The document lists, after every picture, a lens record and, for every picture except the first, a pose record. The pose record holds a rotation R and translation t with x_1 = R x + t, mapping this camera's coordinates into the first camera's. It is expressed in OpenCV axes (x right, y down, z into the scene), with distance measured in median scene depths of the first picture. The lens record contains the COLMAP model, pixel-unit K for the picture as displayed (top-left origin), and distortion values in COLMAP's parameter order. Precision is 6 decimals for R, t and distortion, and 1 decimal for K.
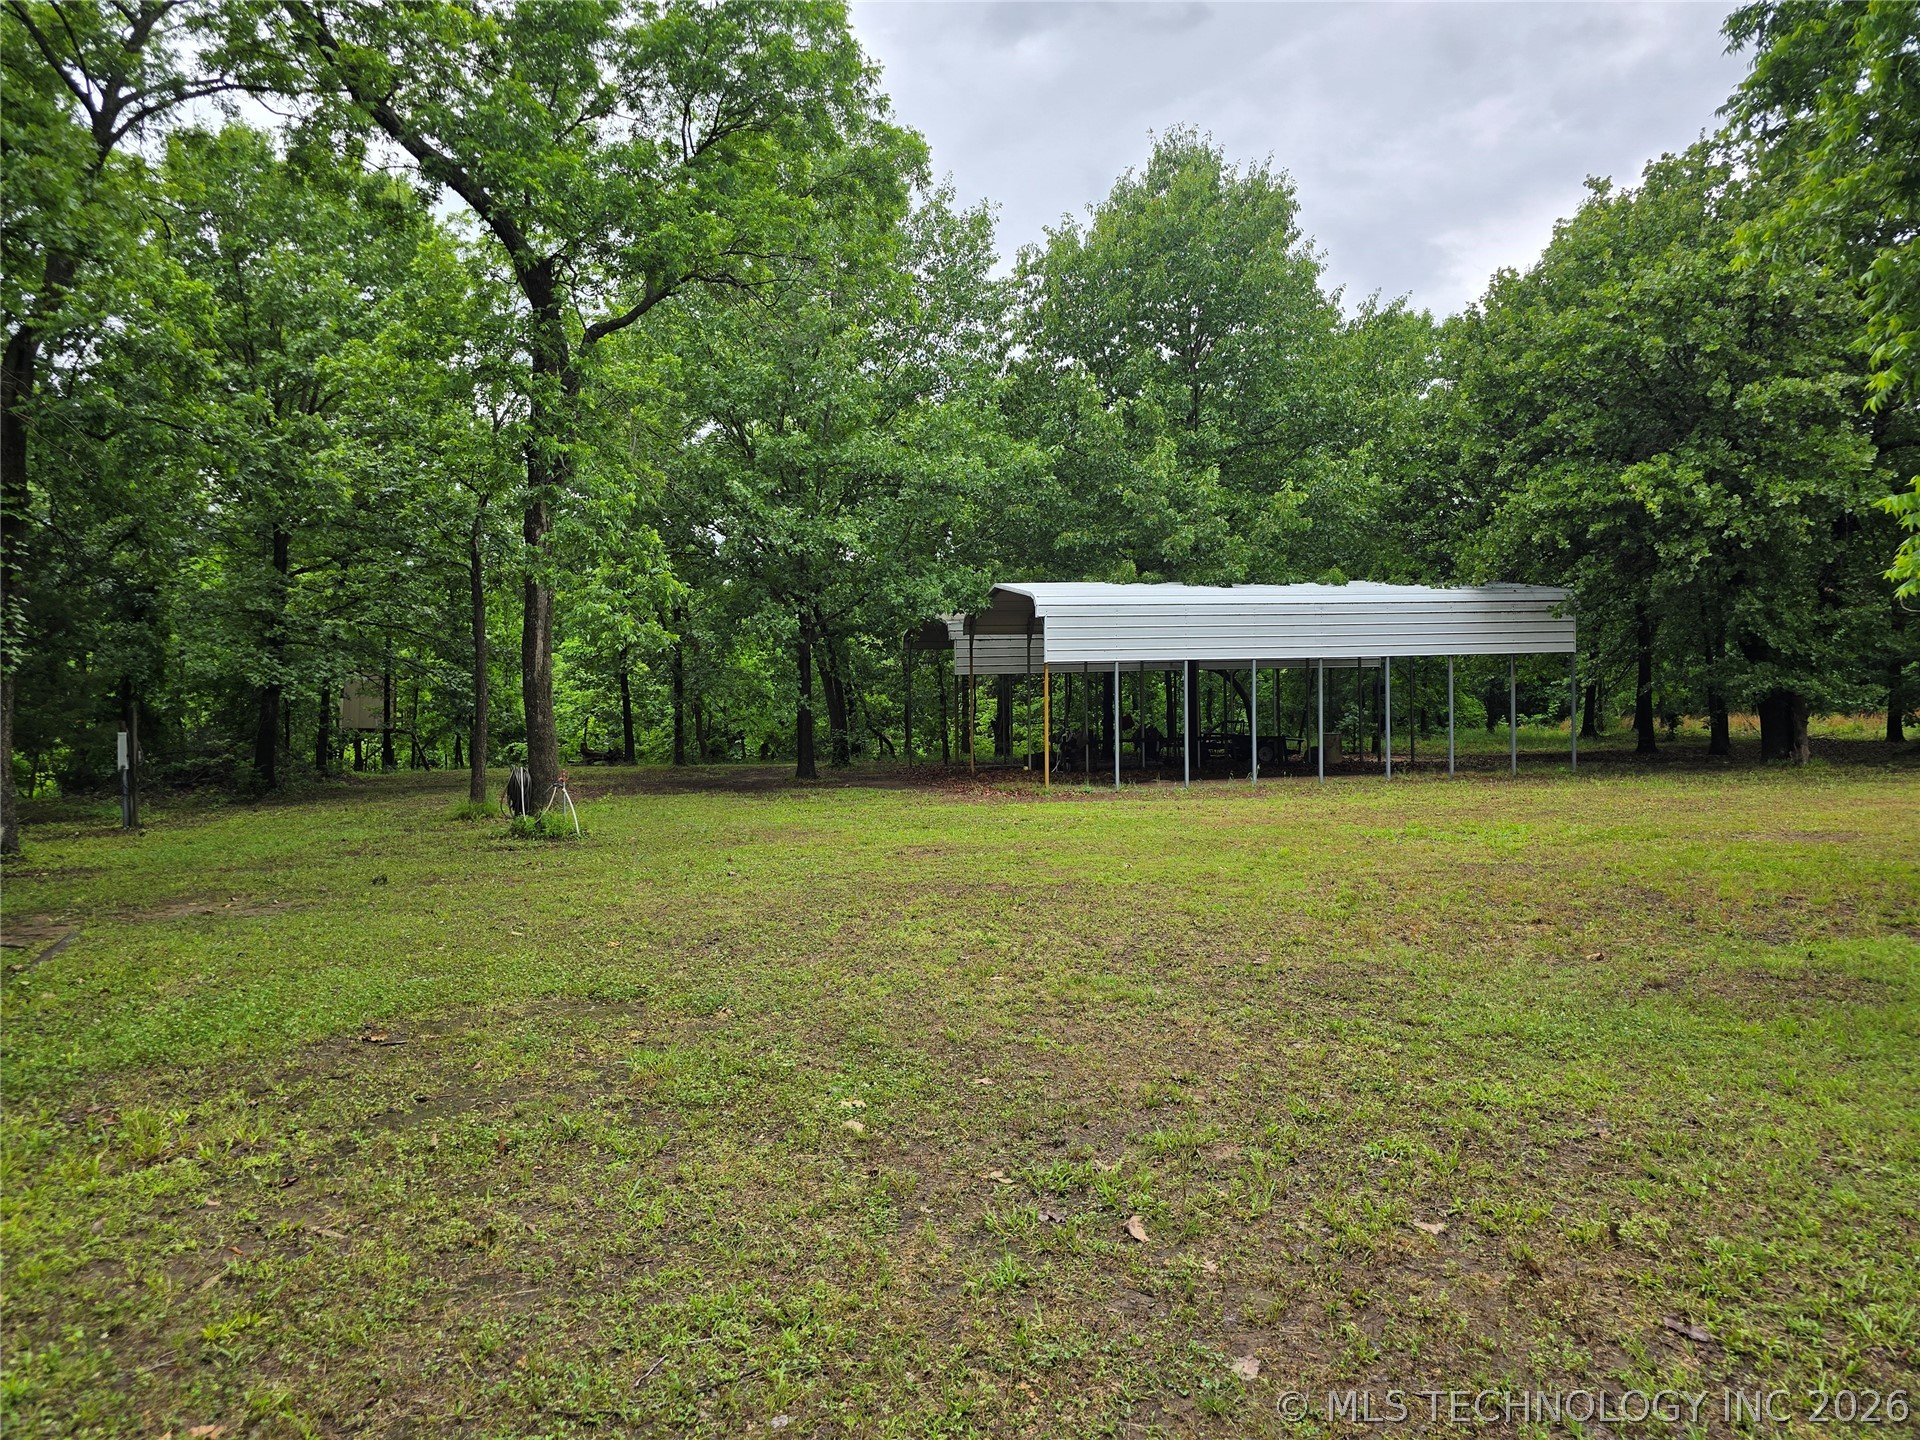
lens RADIAL K [[1301.4, 0, 961.8], [0, 1301.4, 708.9], [0, 0, 1]] dist [0.044492, -0.034550]
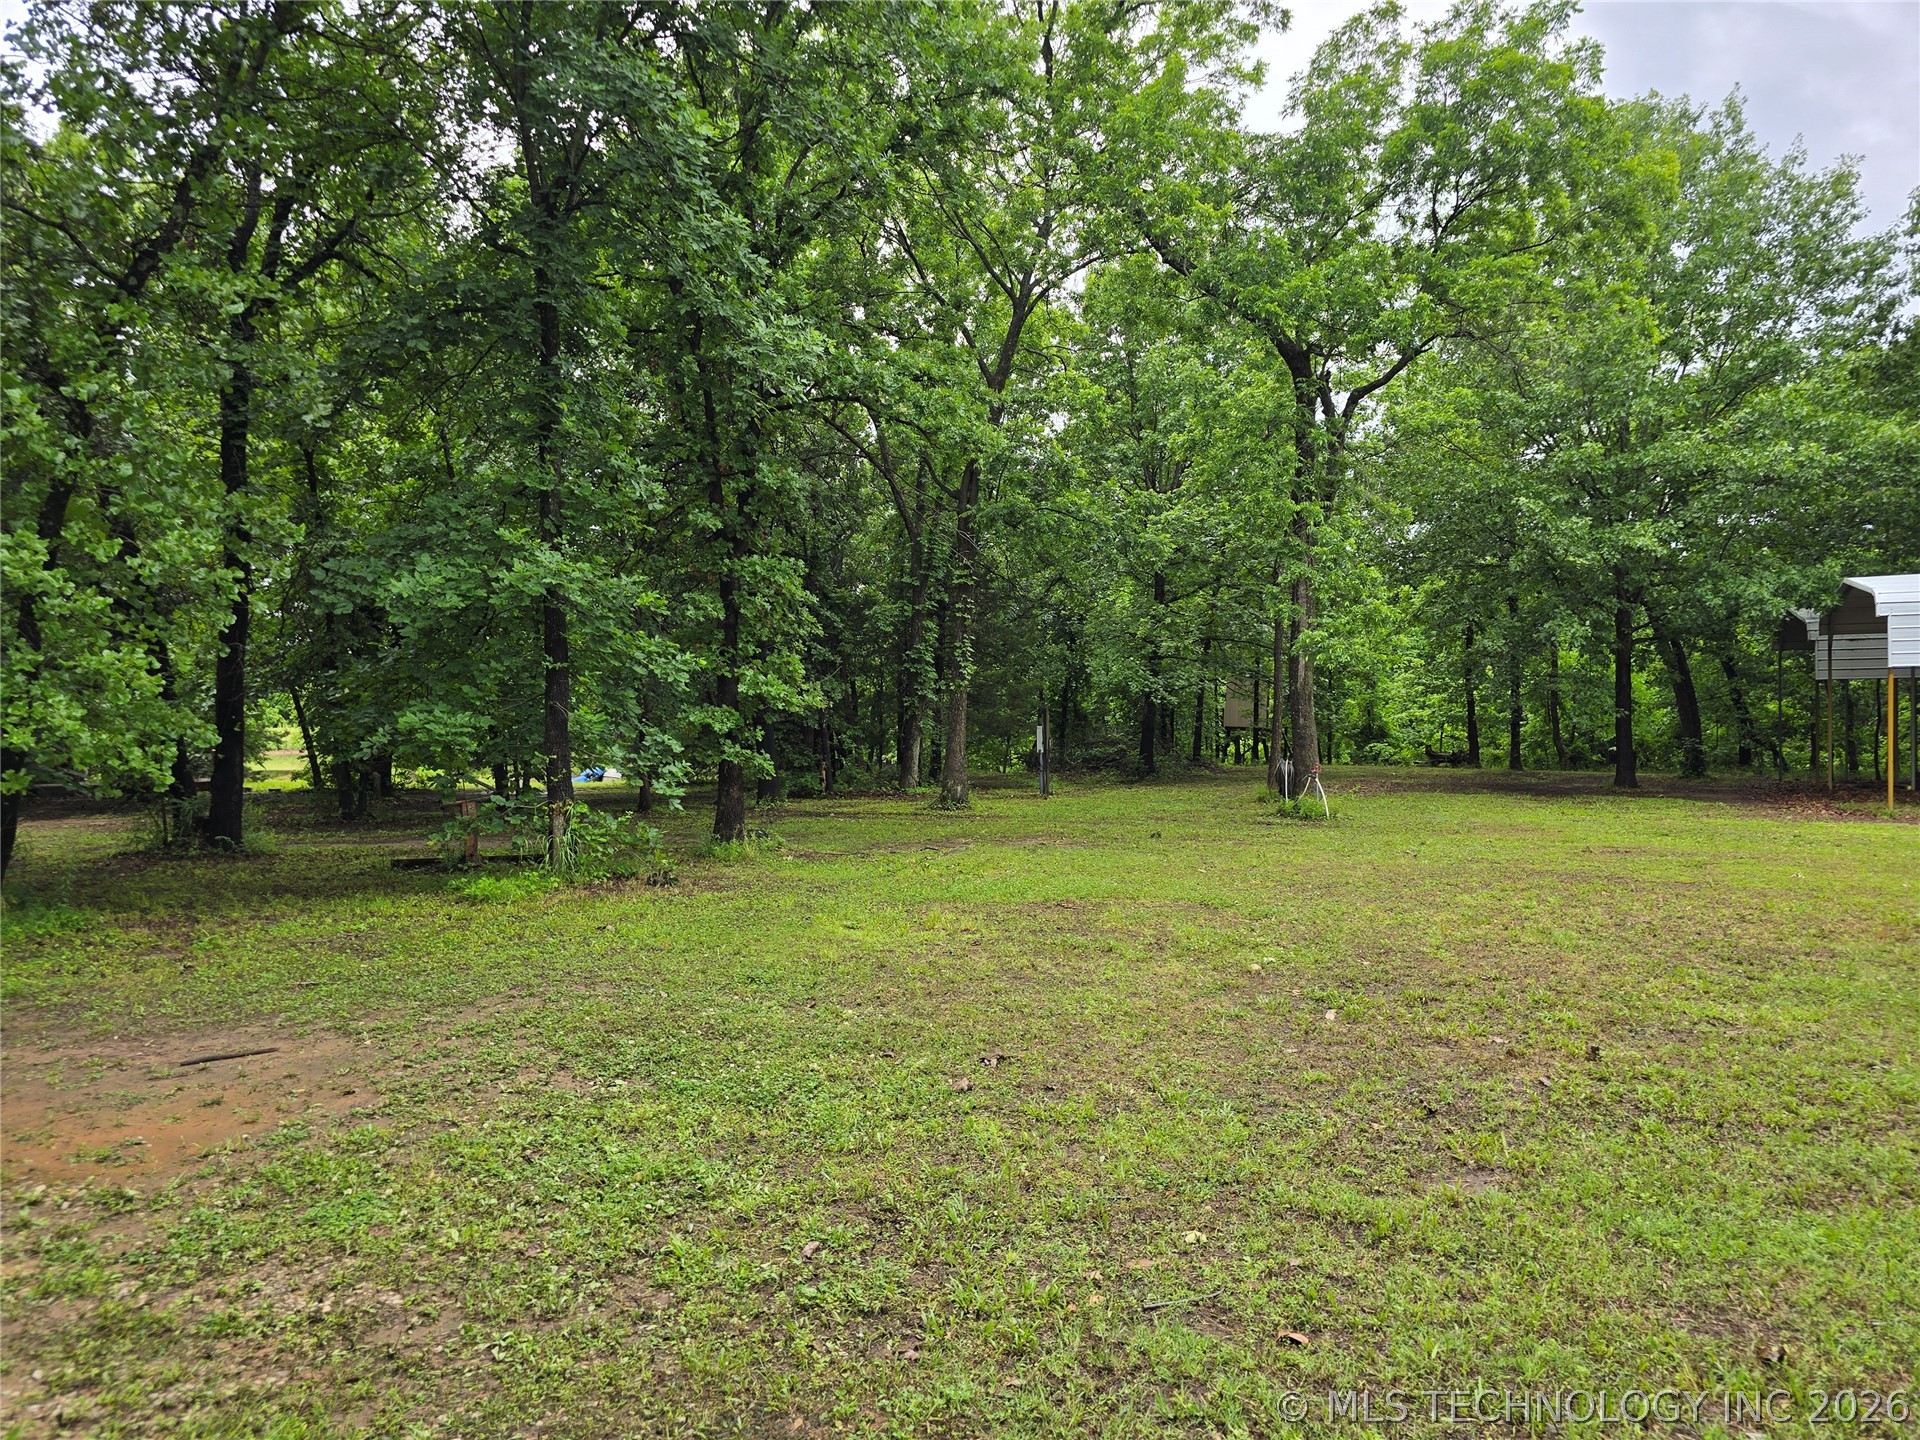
lens RADIAL K [[1301.4, 0, 960.9], [0, 1301.4, 725.0], [0, 0, 1]] dist [0.044492, -0.034550]
pose [[0.781979, 0.016614, -0.623083, 0.120341], [-0.009827, 0.999849, 0.014328, -0.002012], [0.623227, -0.005081, 0.782024, -0.099275]]
